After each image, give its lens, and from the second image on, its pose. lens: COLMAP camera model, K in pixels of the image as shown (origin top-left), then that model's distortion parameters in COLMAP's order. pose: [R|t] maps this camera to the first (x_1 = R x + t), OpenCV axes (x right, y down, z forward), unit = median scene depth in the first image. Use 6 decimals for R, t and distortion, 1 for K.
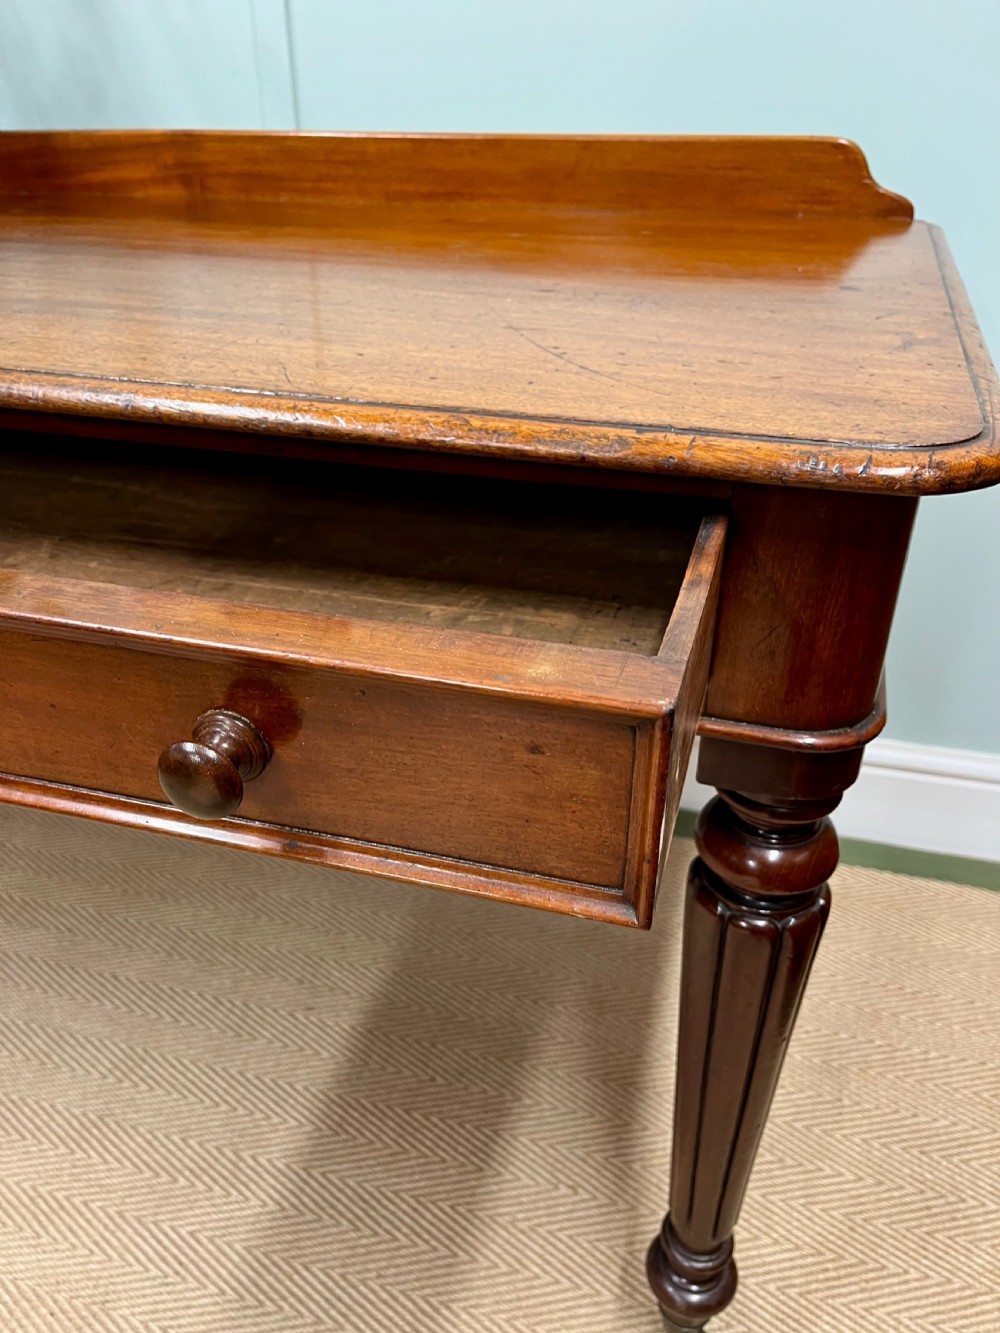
lens RADIAL K [[1034.5, 0, 499.7], [0, 1034.5, 681.6], [0, 0, 1]] dist [0.073307, -0.140479]
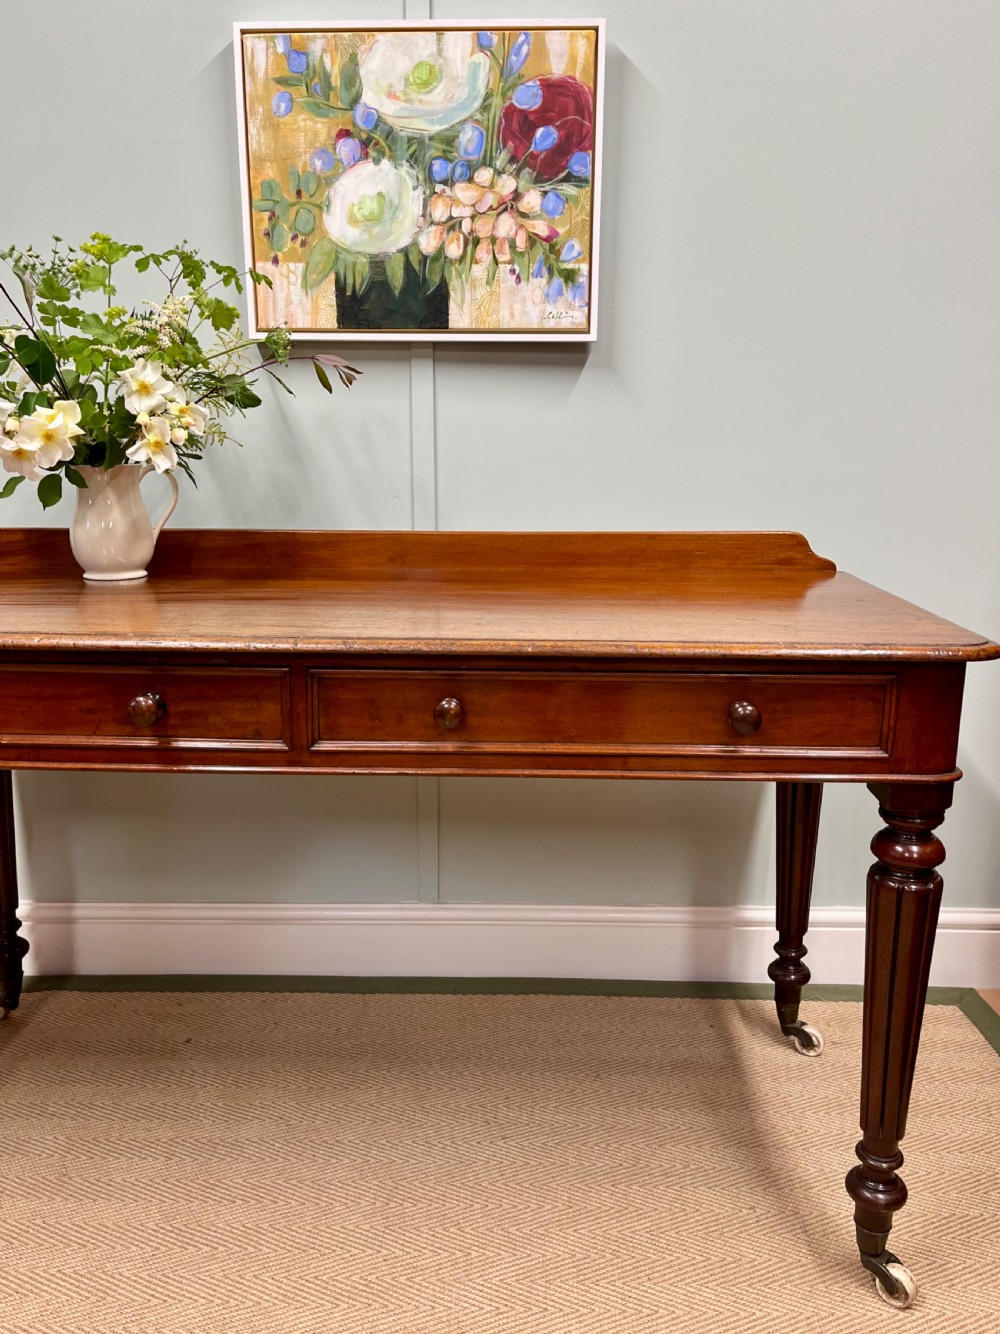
lens RADIAL K [[1064.9, 0, 502.1], [0, 1064.9, 671.0], [0, 0, 1]] dist [0.084334, -0.134833]
pose [[0.971032, -0.042262, 0.235184, -0.607670], [0.117655, 0.941220, -0.316641, 0.243926], [-0.207979, 0.335139, 0.918927, -0.537707]]
